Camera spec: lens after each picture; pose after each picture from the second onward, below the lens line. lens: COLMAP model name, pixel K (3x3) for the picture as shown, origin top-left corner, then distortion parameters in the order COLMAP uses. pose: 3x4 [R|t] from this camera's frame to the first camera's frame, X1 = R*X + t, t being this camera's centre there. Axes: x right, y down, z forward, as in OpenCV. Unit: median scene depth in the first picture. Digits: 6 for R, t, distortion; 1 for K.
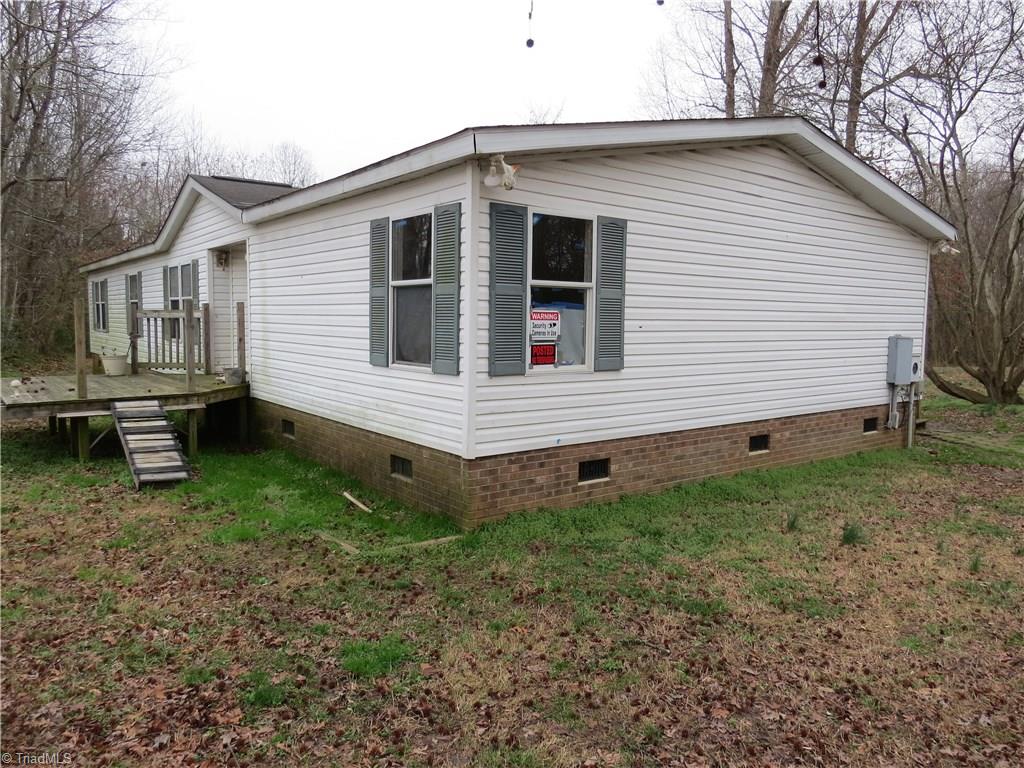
lens RADIAL K [[737.0, 0, 512.0], [0, 737.0, 384.0], [0, 0, 1]] dist [-0.003219, -0.001425]
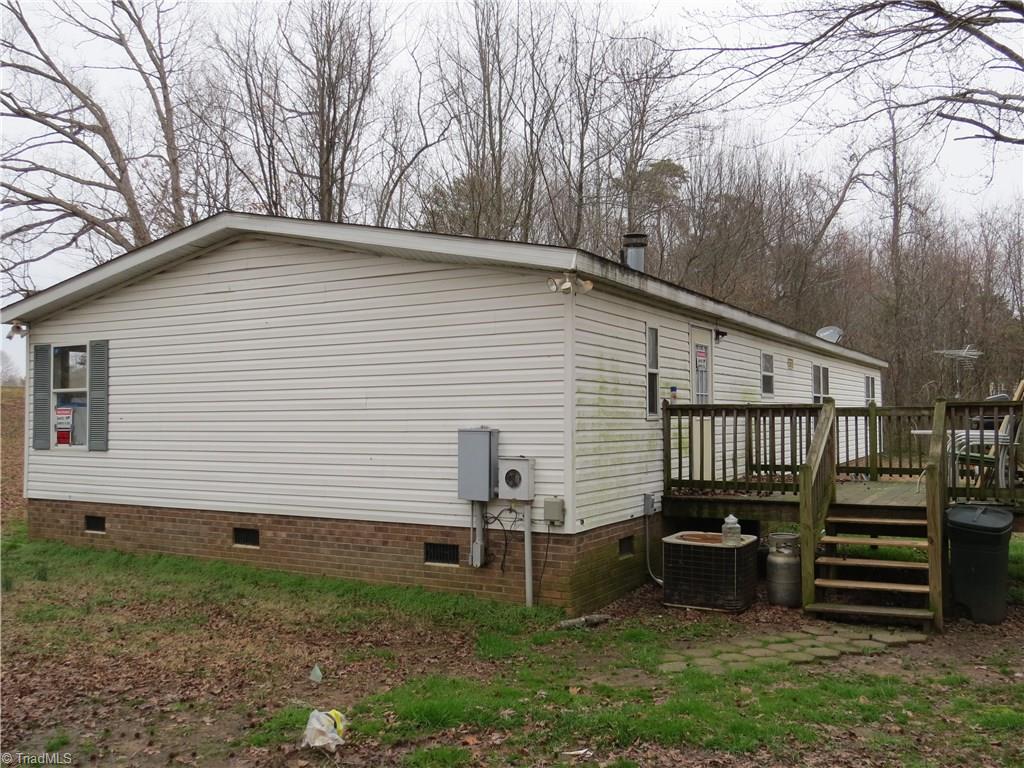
lens RADIAL K [[904.7, 0, 512.0], [0, 904.7, 384.0], [0, 0, 1]] dist [-0.003522, -0.004541]
pose [[0.370288, -0.047513, -0.927701, 1.928724], [-0.071267, 0.994294, -0.079370, -0.061187], [0.926179, 0.095504, 0.364789, 1.065174]]
